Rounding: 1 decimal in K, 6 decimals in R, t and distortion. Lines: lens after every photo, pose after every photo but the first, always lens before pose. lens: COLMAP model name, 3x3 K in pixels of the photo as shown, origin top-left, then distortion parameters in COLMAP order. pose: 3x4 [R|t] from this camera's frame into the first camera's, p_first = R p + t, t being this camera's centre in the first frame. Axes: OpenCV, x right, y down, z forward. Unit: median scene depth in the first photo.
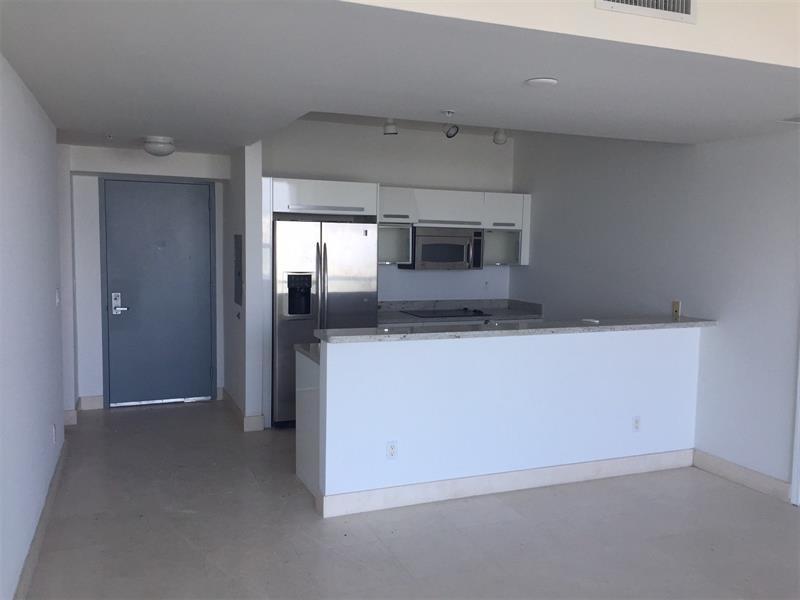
lens RADIAL K [[675.8, 0, 400.1], [0, 675.8, 300.1], [0, 0, 1]] dist [0.002646, -0.003711]
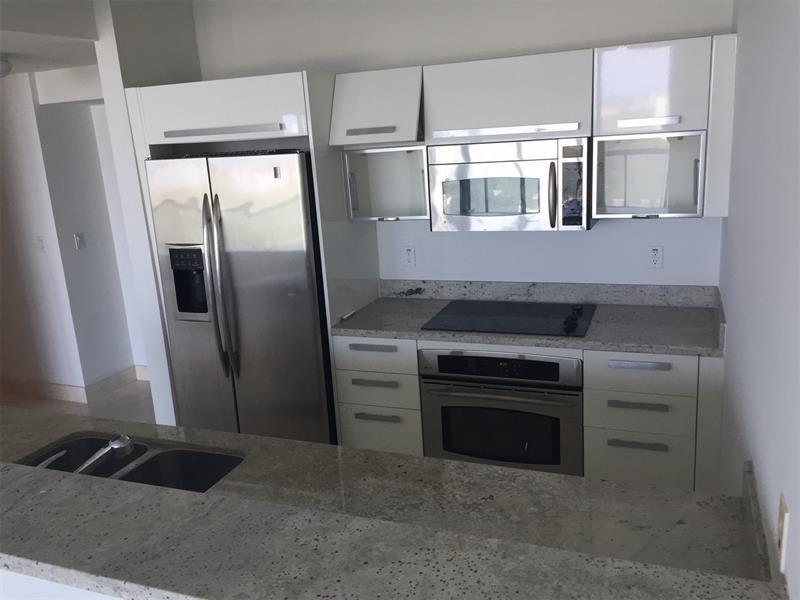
lens RADIAL K [[675.8, 0, 399.6], [0, 675.8, 299.2], [0, 0, 1]] dist [0.002646, -0.003711]
pose [[0.719598, 0.105669, -0.686304, 0.403415], [0.015664, 0.985632, 0.168180, -0.090709], [0.694214, -0.131772, 0.707603, 0.691591]]
